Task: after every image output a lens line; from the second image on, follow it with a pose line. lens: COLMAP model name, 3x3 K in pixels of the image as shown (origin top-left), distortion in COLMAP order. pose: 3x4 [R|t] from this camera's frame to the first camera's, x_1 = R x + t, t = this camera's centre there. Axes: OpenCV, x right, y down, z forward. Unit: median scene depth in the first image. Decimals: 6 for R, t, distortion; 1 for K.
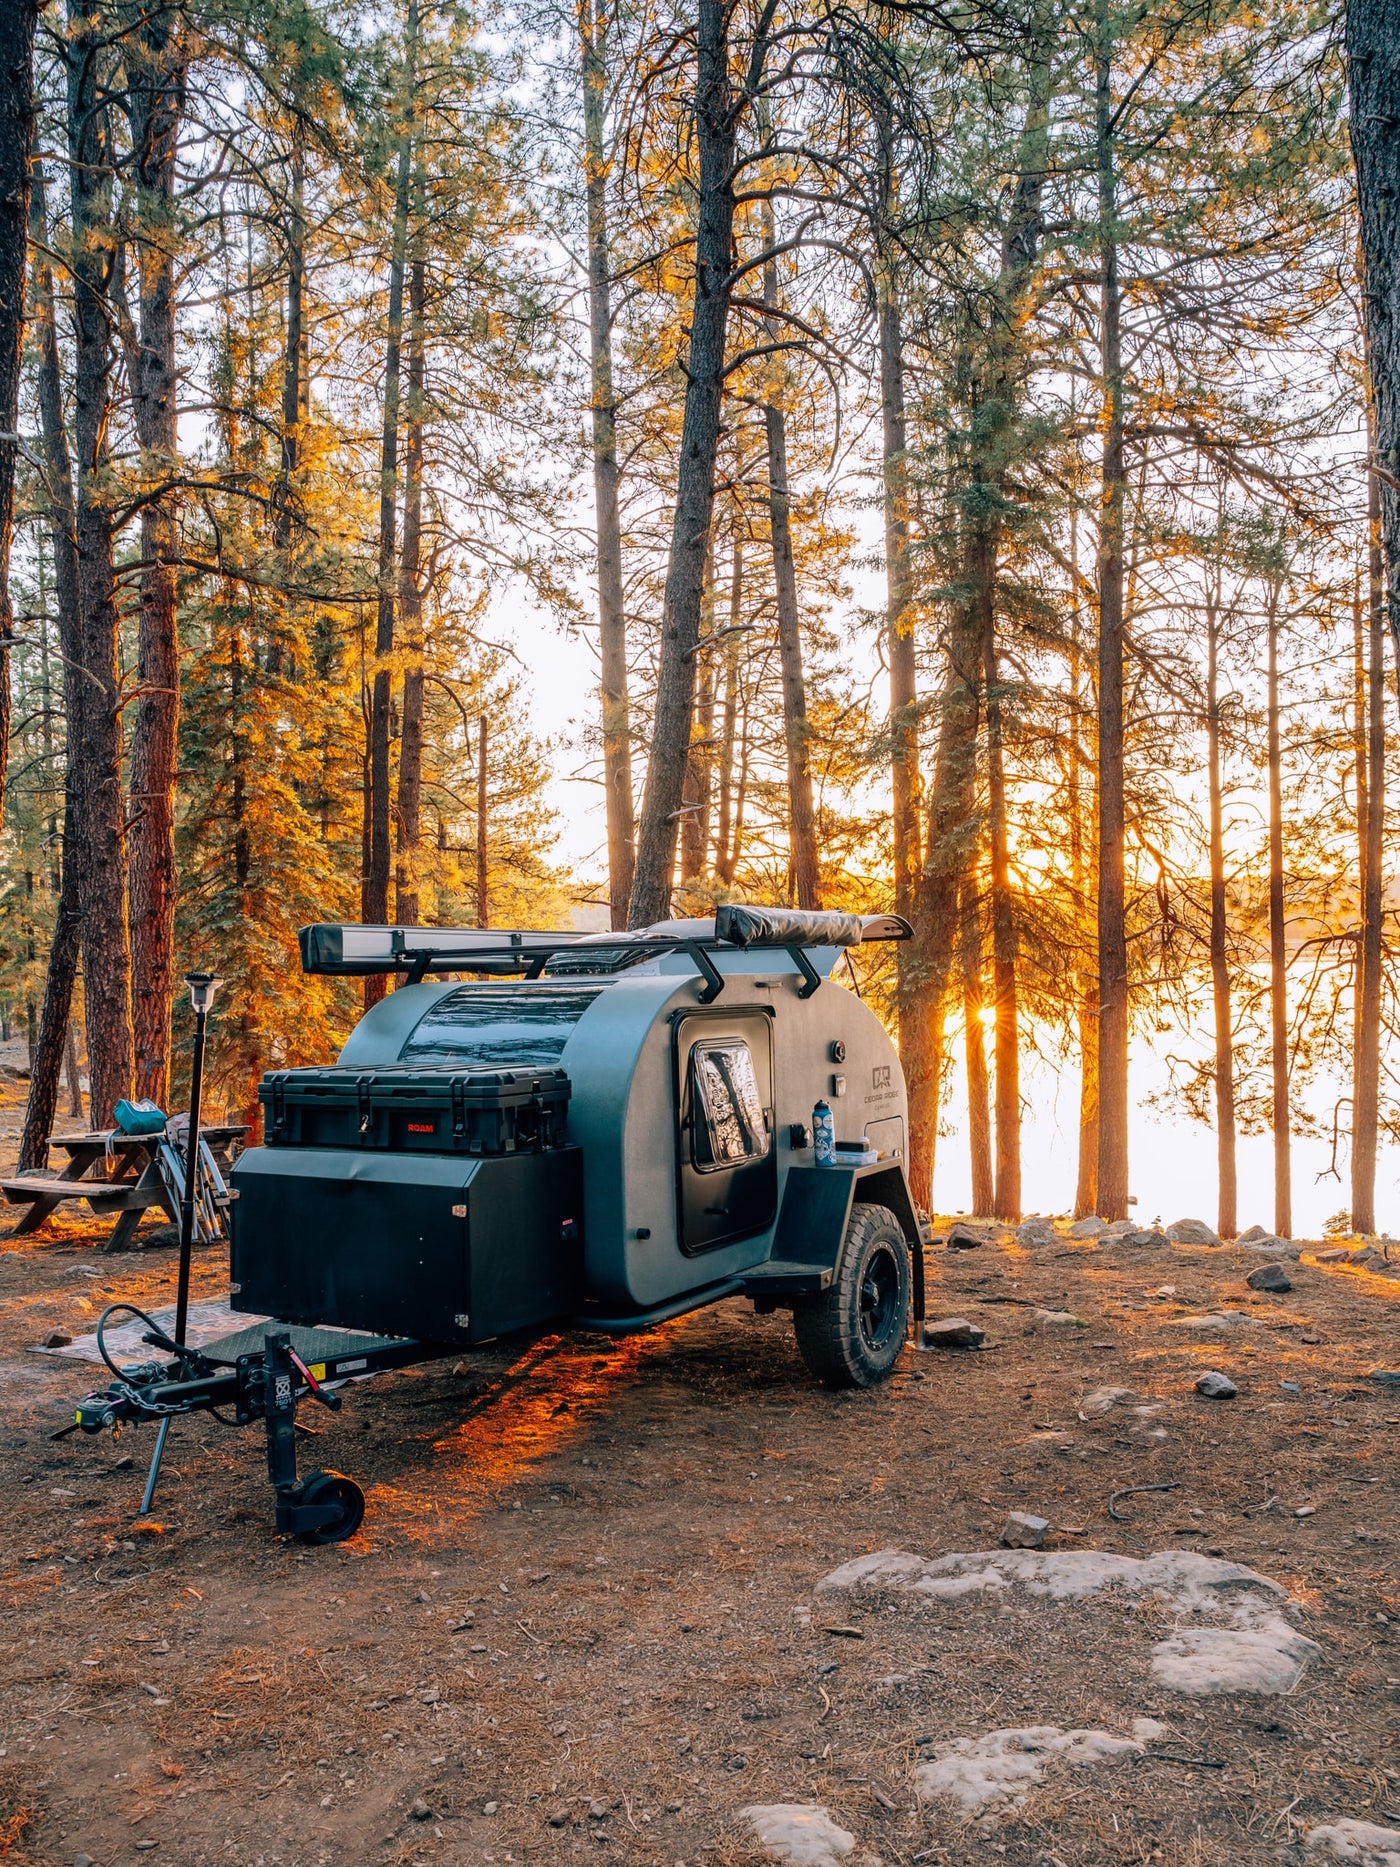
lens RADIAL K [[1427.0, 0, 696.8], [0, 1427.0, 938.8], [0, 0, 1]] dist [0.006450, 0.010177]
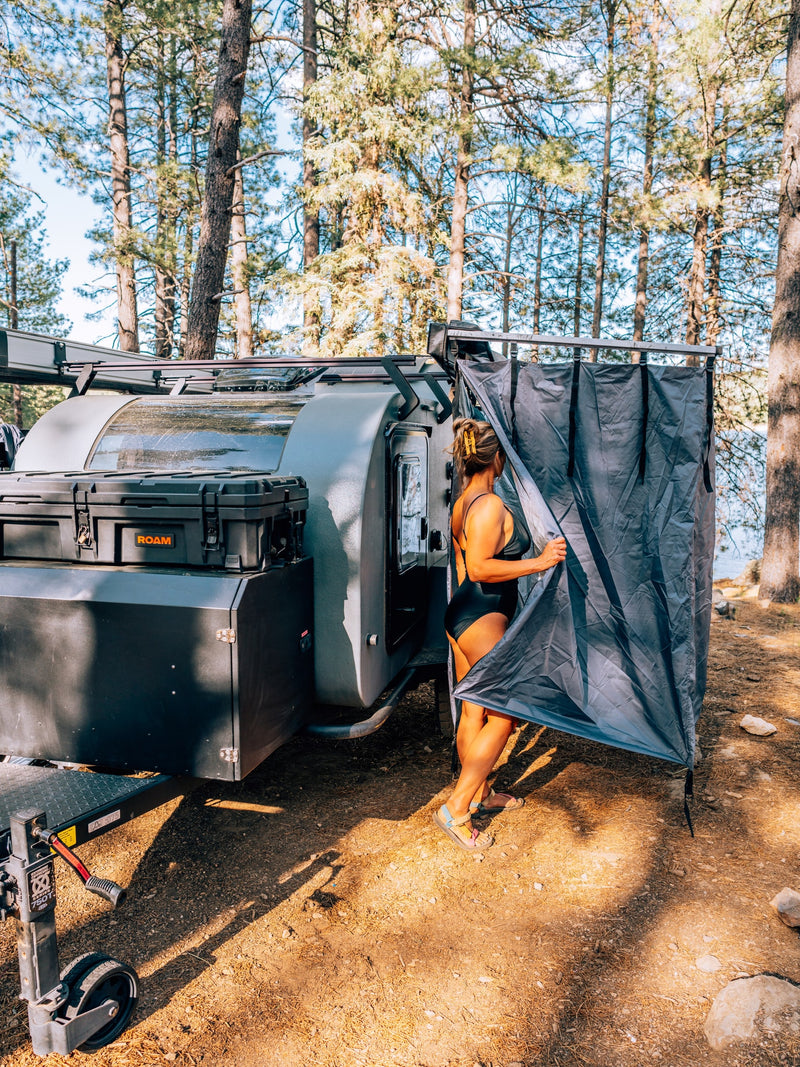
lens RADIAL K [[815.5, 0, 404.6], [0, 815.5, 532.3], [0, 0, 1]] dist [0.006450, 0.010177]
pose [[0.952462, -0.002760, 0.304646, -0.201096], [-0.040545, 0.989916, 0.135729, 0.051635], [-0.301948, -0.141629, 0.942745, 0.470398]]
